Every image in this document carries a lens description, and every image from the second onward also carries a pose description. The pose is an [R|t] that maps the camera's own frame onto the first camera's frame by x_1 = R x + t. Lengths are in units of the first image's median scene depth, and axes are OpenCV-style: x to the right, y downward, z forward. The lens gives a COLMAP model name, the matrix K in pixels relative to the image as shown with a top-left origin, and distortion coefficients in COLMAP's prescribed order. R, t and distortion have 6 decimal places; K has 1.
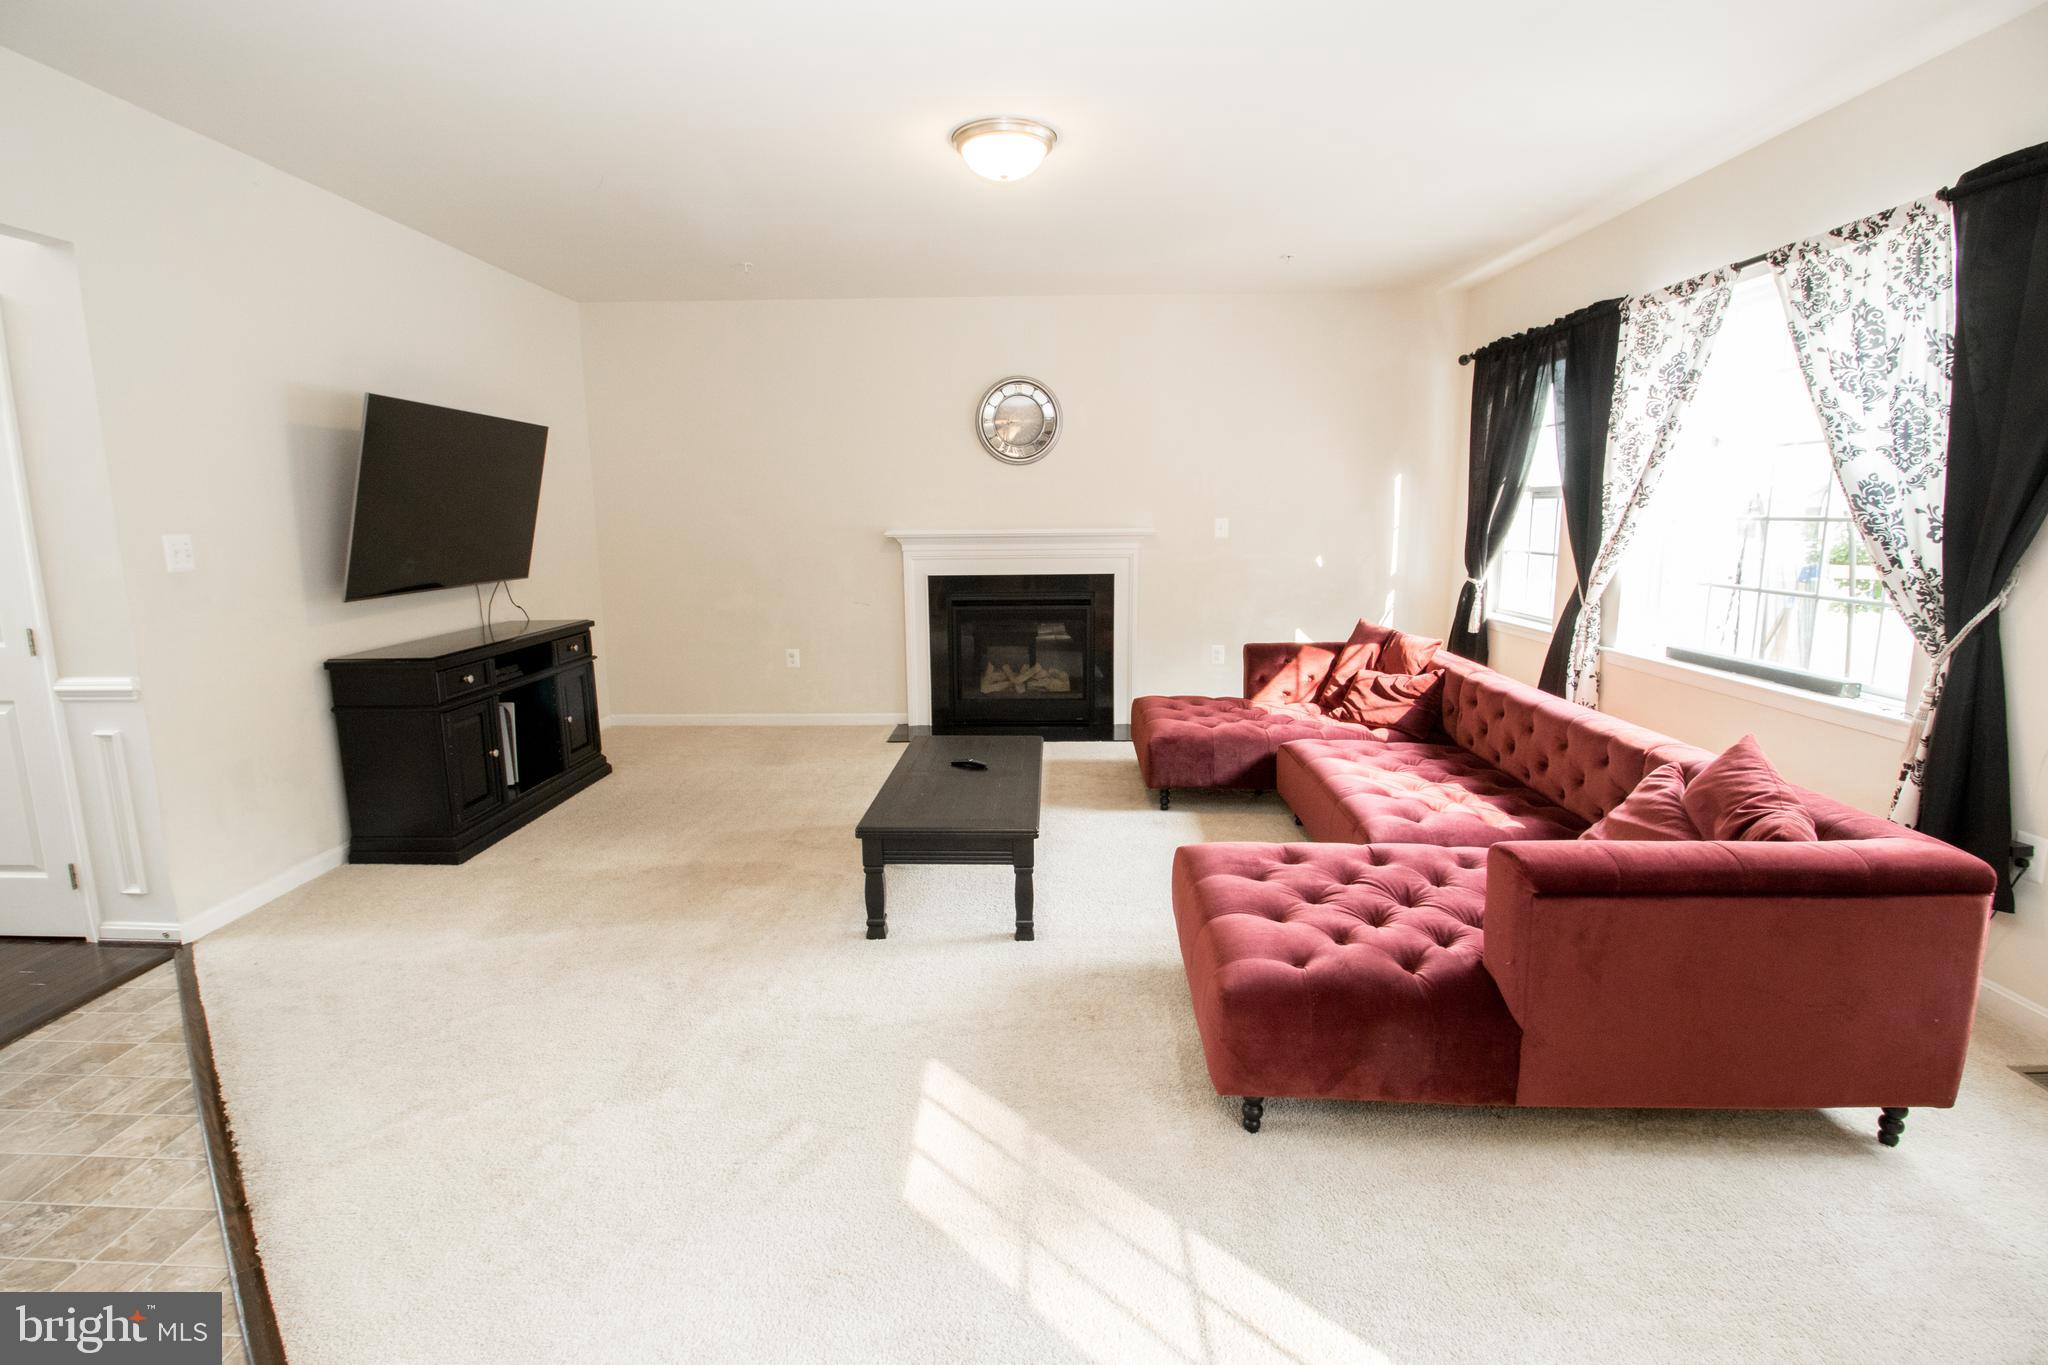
lens RADIAL K [[945.2, 0, 1025.7], [0, 945.2, 666.2], [0, 0, 1]] dist [0.002867, -0.014549]
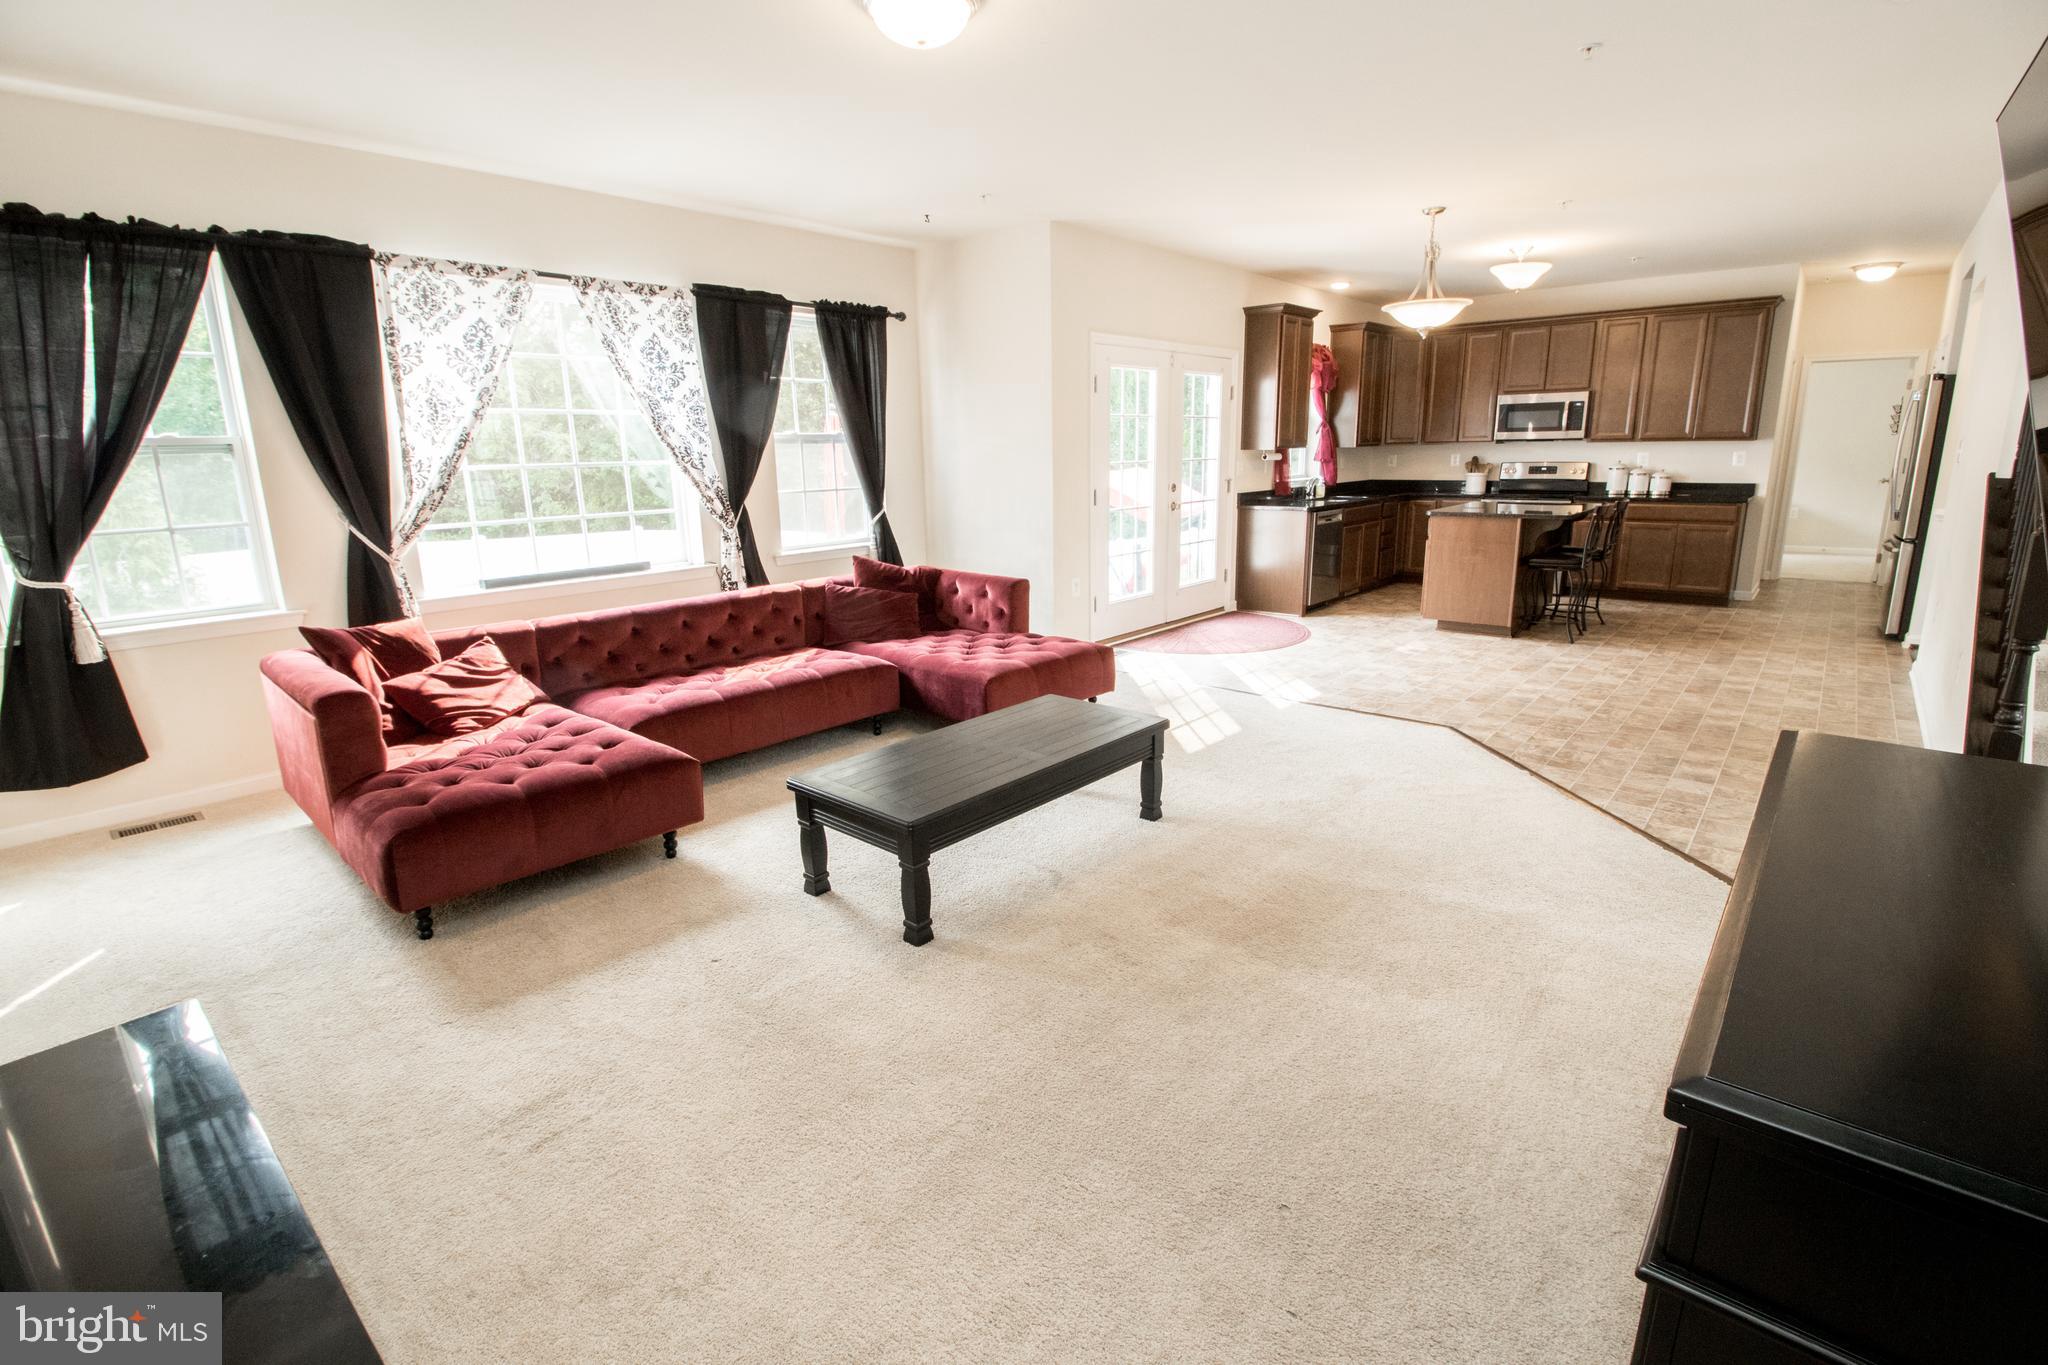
lens RADIAL K [[945.2, 0, 1025.7], [0, 945.2, 666.2], [0, 0, 1]] dist [0.002867, -0.014549]
pose [[-0.764154, -0.120112, 0.633752, -0.567472], [0.131019, 0.933125, 0.334830, -0.220050], [-0.631587, 0.338895, -0.697314, 1.402135]]
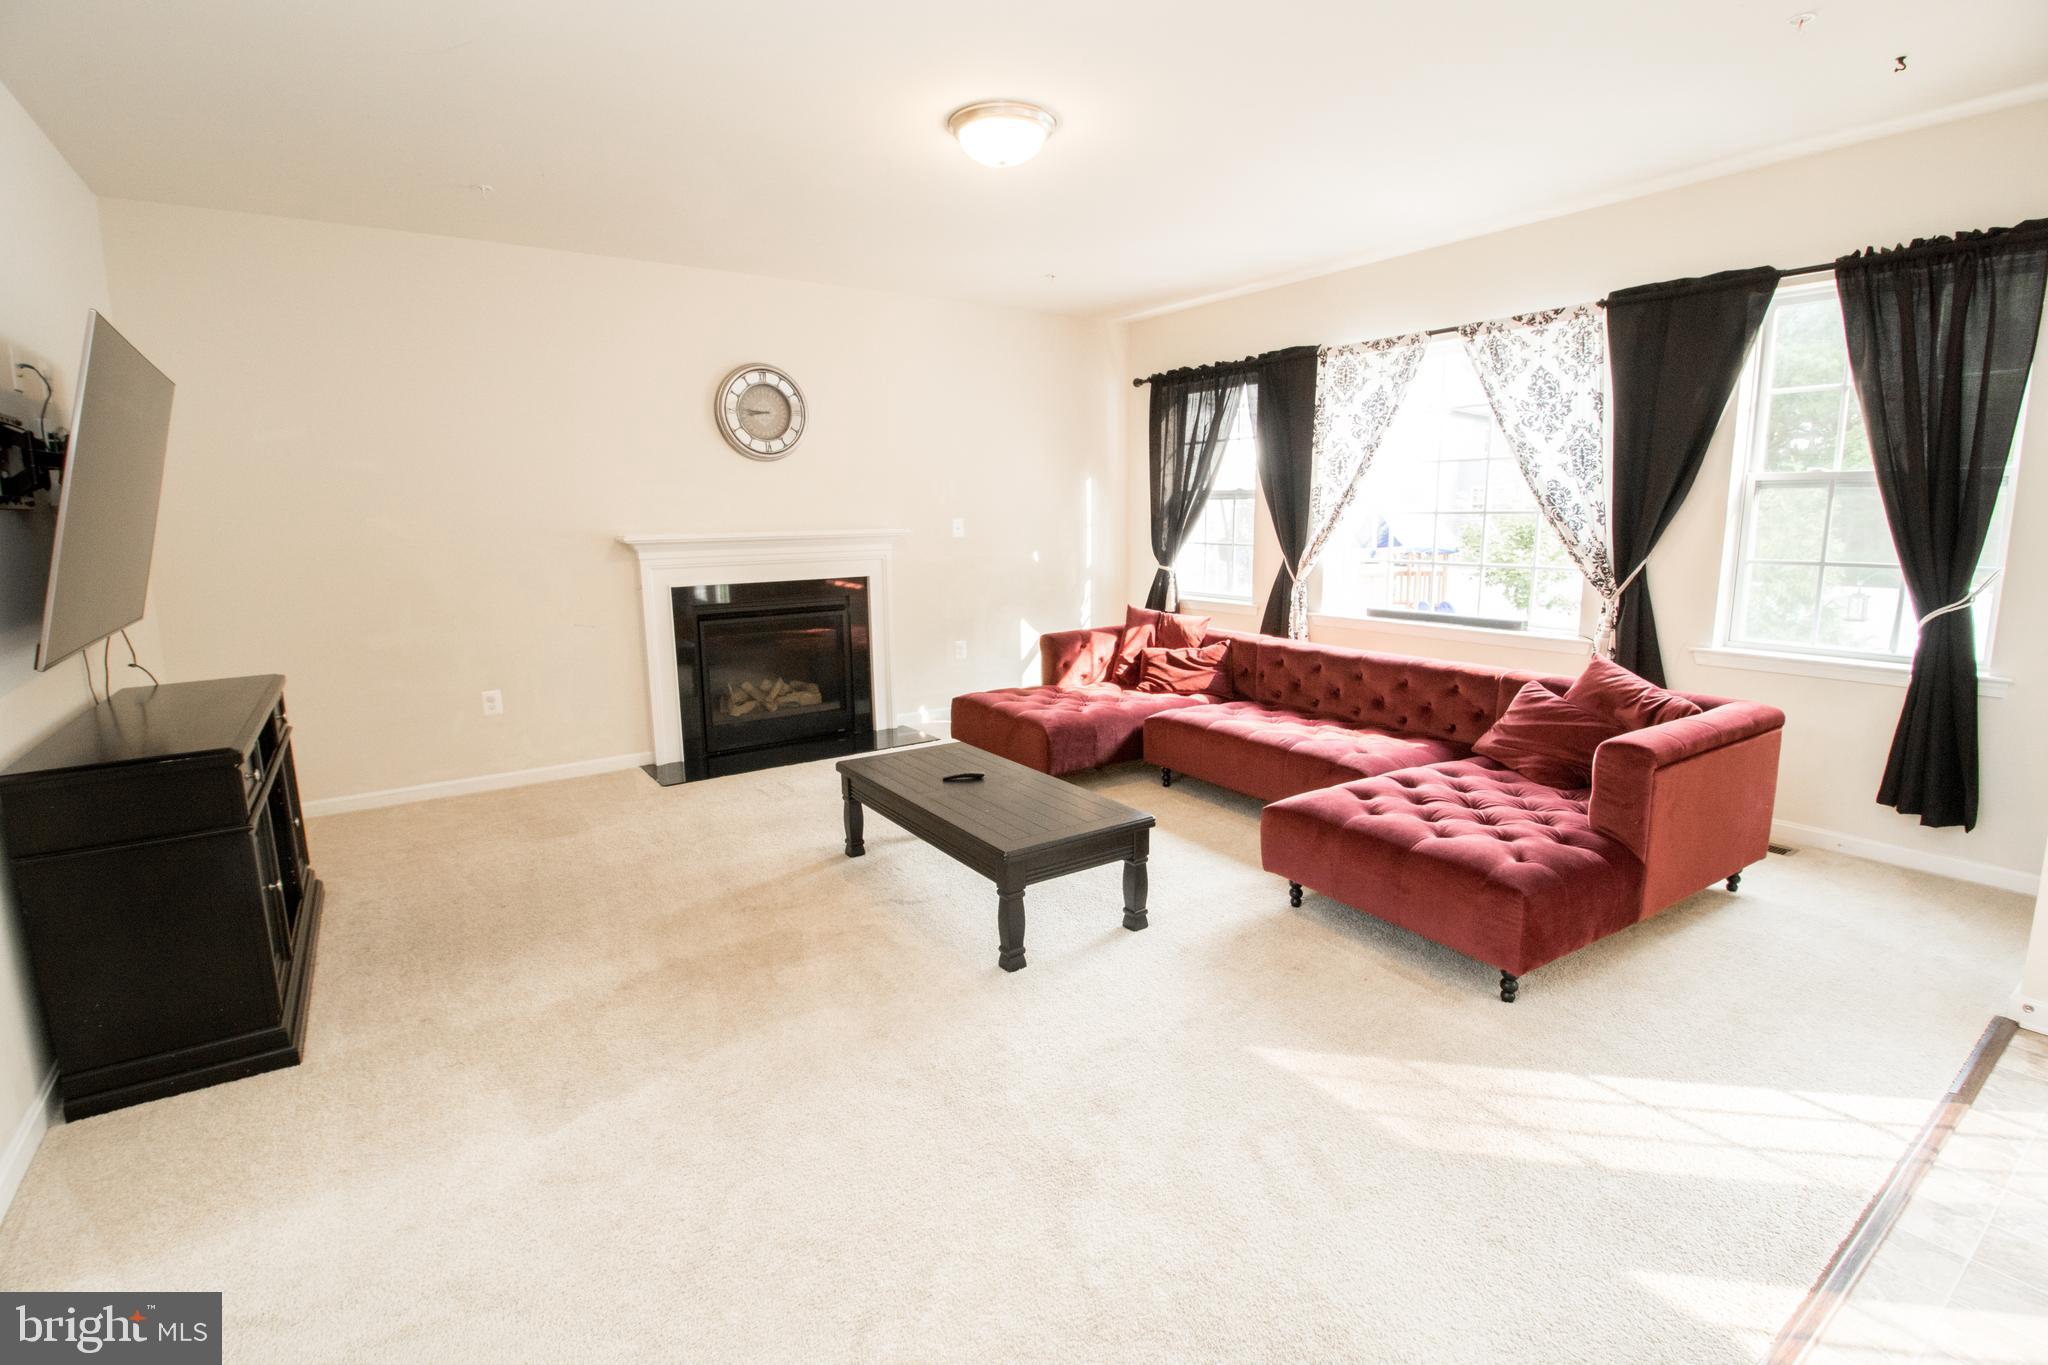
lens RADIAL K [[937.0, 0, 1022.3], [0, 937.0, 670.0], [0, 0, 1]] dist [0.000742, -0.015790]
pose [[0.814958, -0.099845, 0.570855, -0.492307], [0.099461, 0.994528, 0.031957, -0.024566], [-0.570922, 0.030734, 0.820429, 0.179317]]
